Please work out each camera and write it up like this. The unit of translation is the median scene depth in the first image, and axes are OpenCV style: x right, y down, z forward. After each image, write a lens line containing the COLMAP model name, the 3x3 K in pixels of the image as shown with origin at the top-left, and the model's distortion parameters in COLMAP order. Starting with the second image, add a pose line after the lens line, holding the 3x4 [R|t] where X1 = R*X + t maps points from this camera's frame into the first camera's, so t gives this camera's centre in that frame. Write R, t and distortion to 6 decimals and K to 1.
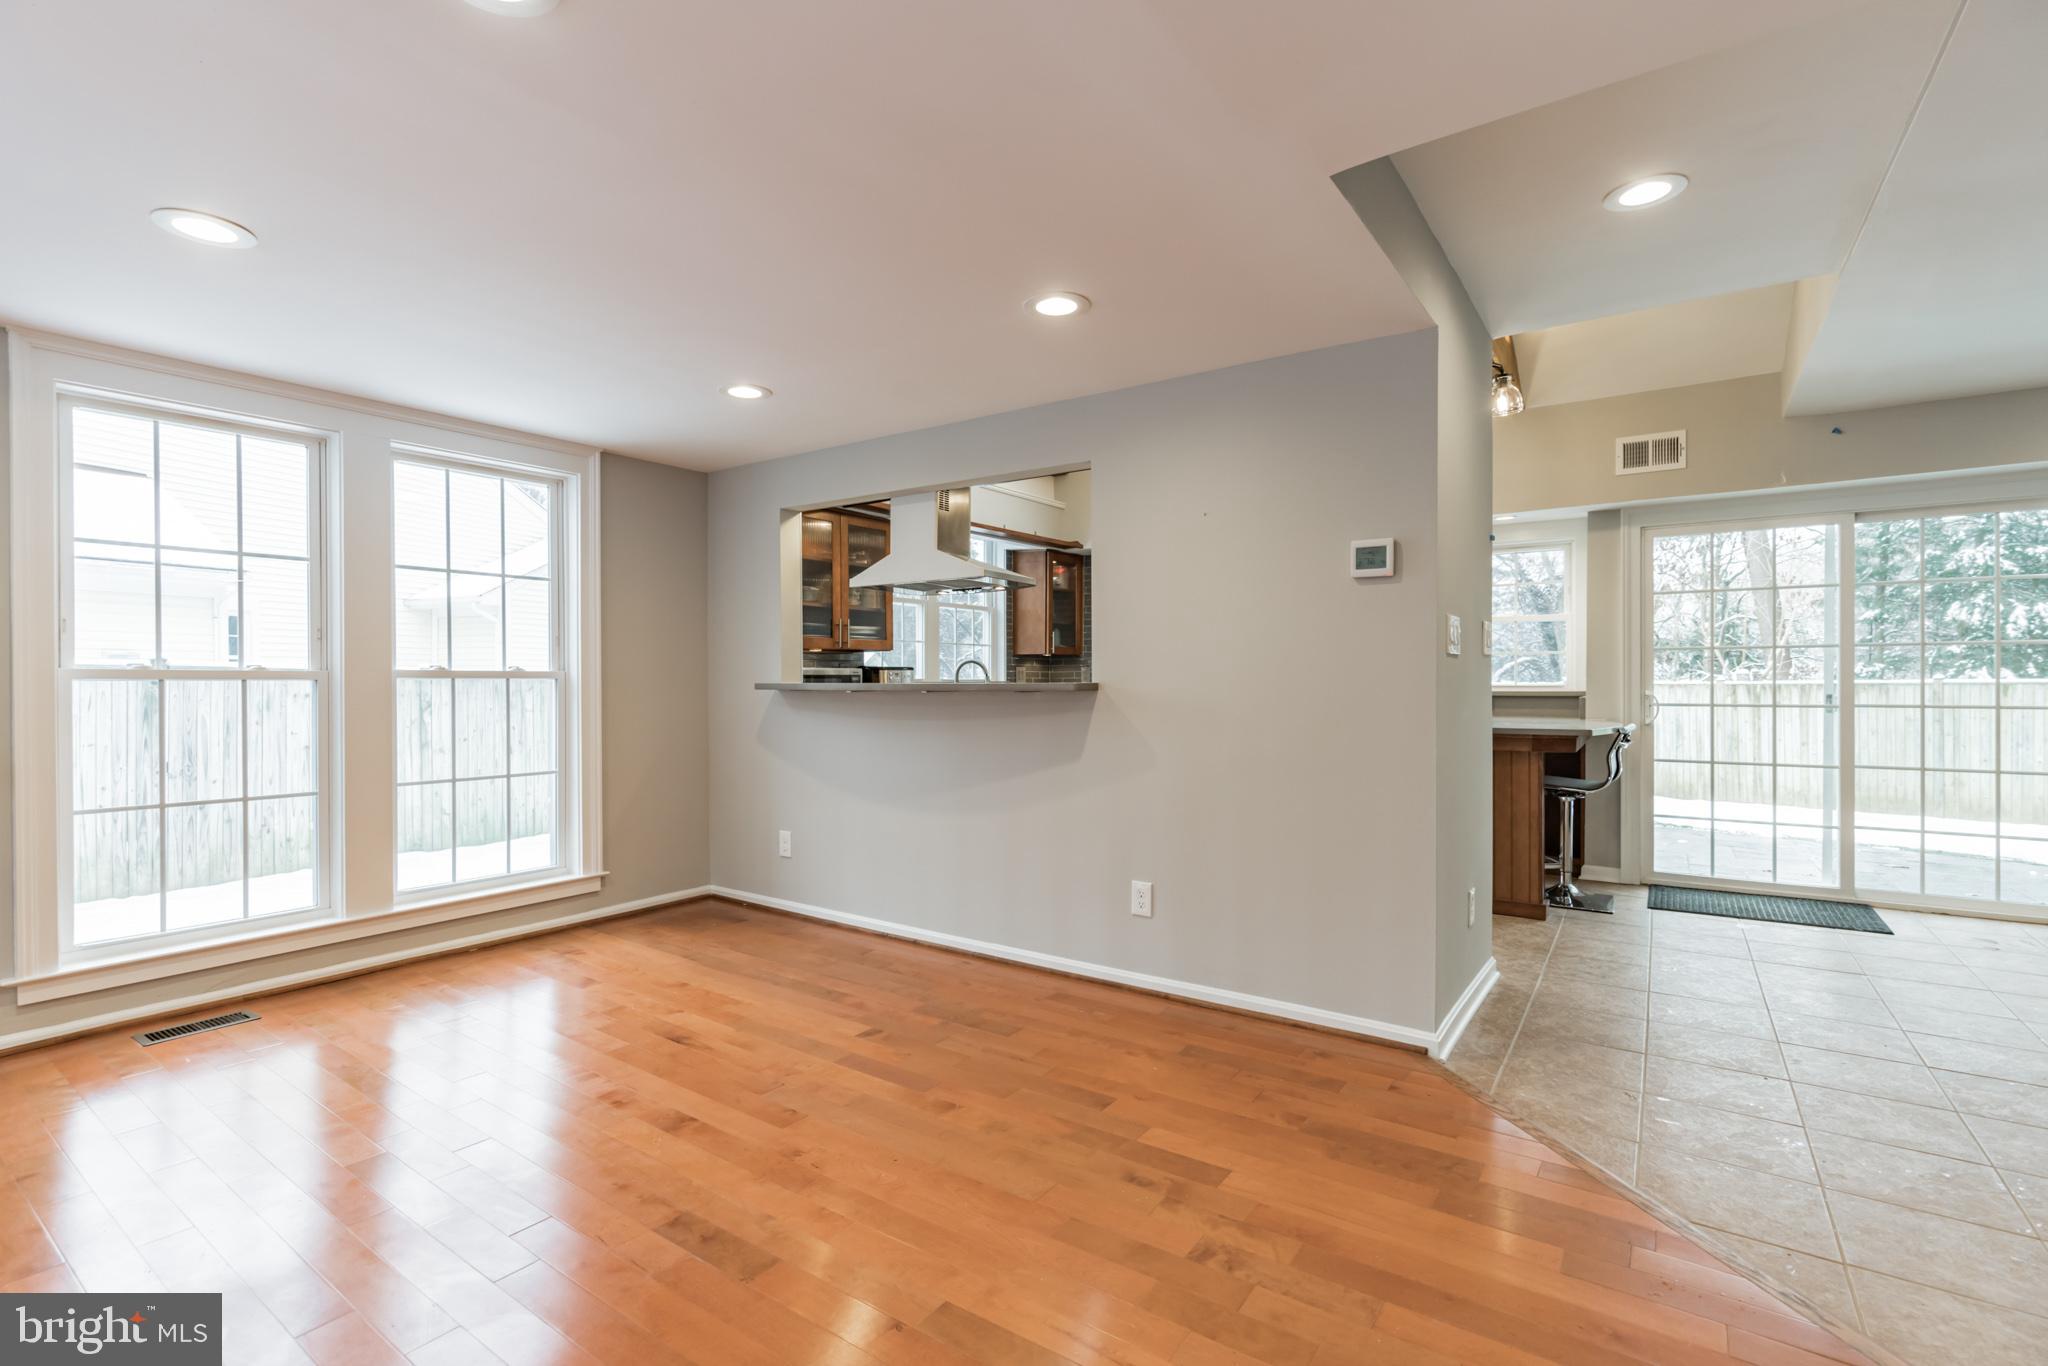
lens RADIAL K [[938.0, 0, 1008.6], [0, 938.0, 659.0], [0, 0, 1]] dist [-0.000705, 0.000008]
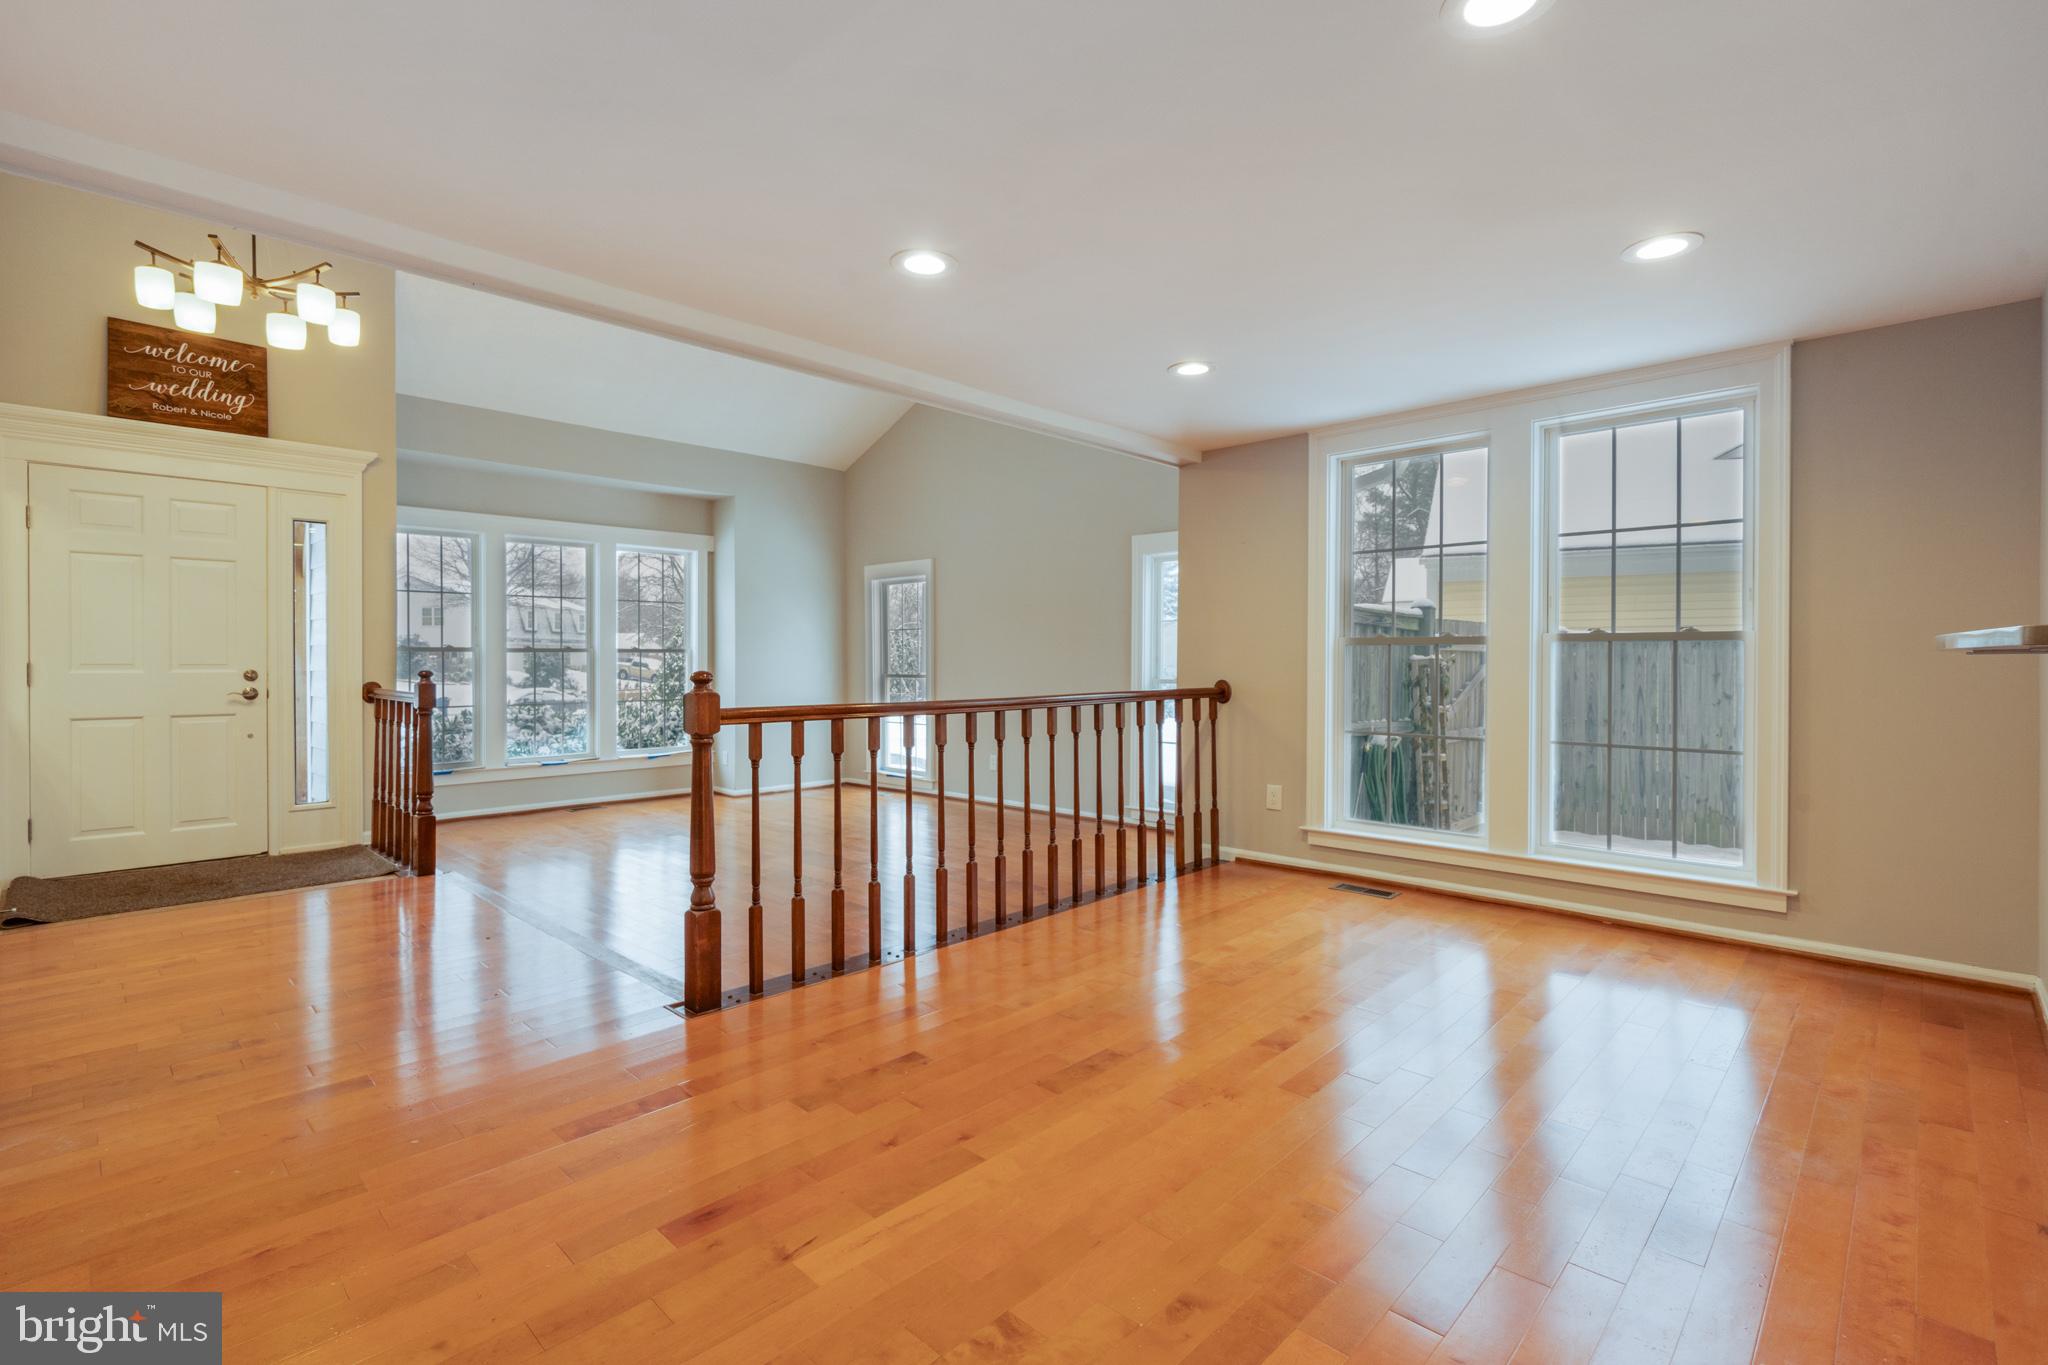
lens RADIAL K [[938.0, 0, 1008.6], [0, 938.0, 658.5], [0, 0, 1]] dist [-0.000705, 0.000008]
pose [[-0.153609, 0.010174, -0.988079, 0.339364], [0.020026, 0.999774, 0.007181, 0.012778], [0.987929, -0.018684, -0.153778, 0.378567]]
